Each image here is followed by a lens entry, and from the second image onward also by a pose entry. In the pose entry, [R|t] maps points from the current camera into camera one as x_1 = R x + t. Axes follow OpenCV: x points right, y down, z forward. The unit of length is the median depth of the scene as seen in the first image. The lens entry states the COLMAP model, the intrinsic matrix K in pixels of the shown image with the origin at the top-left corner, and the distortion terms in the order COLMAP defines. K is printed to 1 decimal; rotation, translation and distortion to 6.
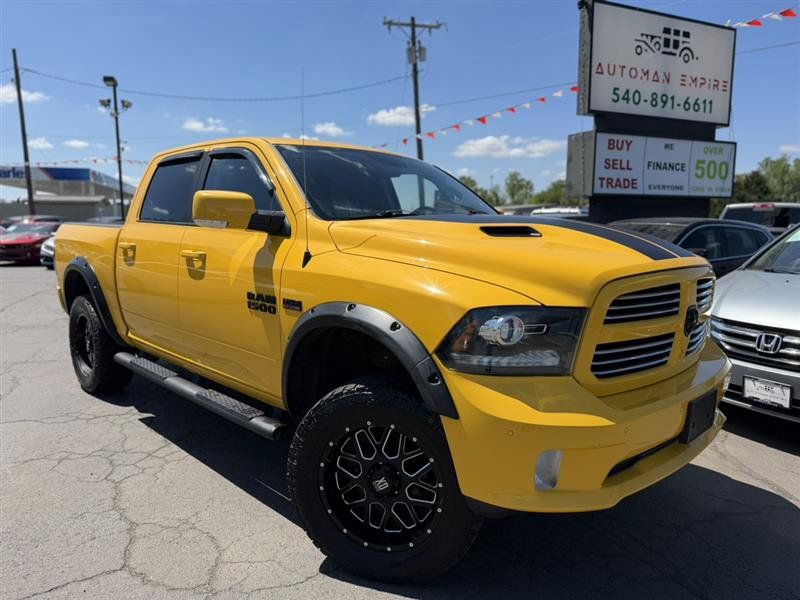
lens RADIAL K [[583.6, 0, 406.3], [0, 583.6, 297.8], [0, 0, 1]] dist [0.002984, -0.002716]
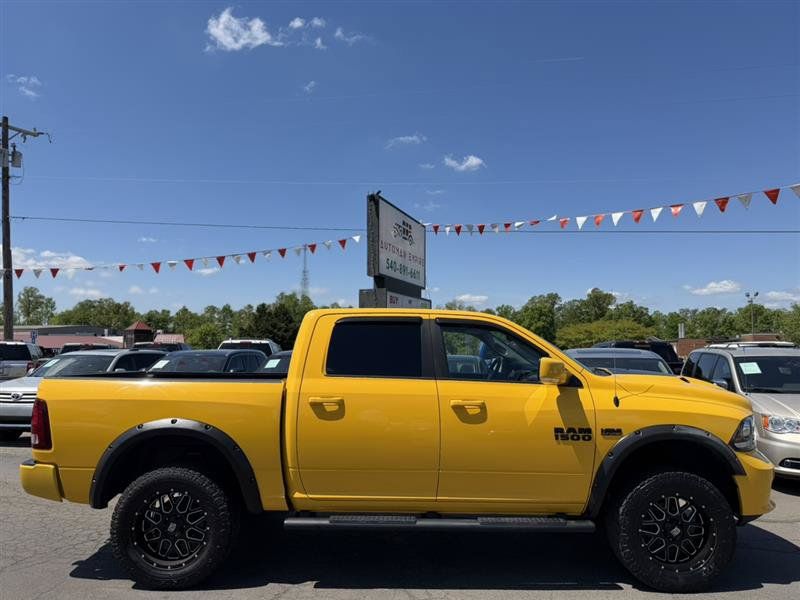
lens RADIAL K [[581.3, 0, 390.9], [0, 581.3, 276.1], [0, 0, 1]] dist [0.100606, -0.165636]
pose [[0.685756, 0.086813, 0.722636, -1.186397], [0.087250, 0.975896, -0.200036, -0.087991], [-0.722583, 0.200225, 0.661652, 0.191858]]
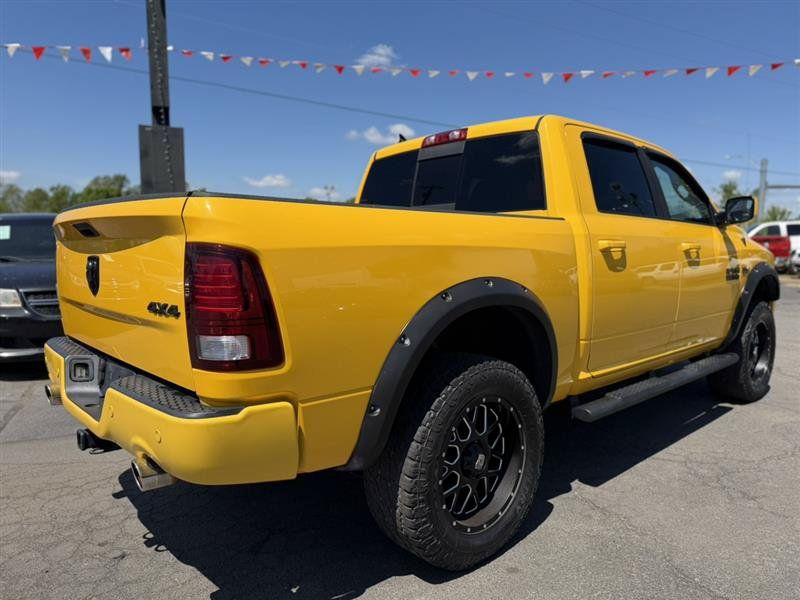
lens RADIAL K [[583.6, 0, 406.3], [0, 583.6, 297.8], [0, 0, 1]] dist [0.002984, -0.002716]
pose [[0.003007, -0.105215, 0.994445, -1.229789], [0.117612, 0.987585, 0.104133, -0.130795], [-0.993055, 0.116646, 0.015345, 1.281037]]
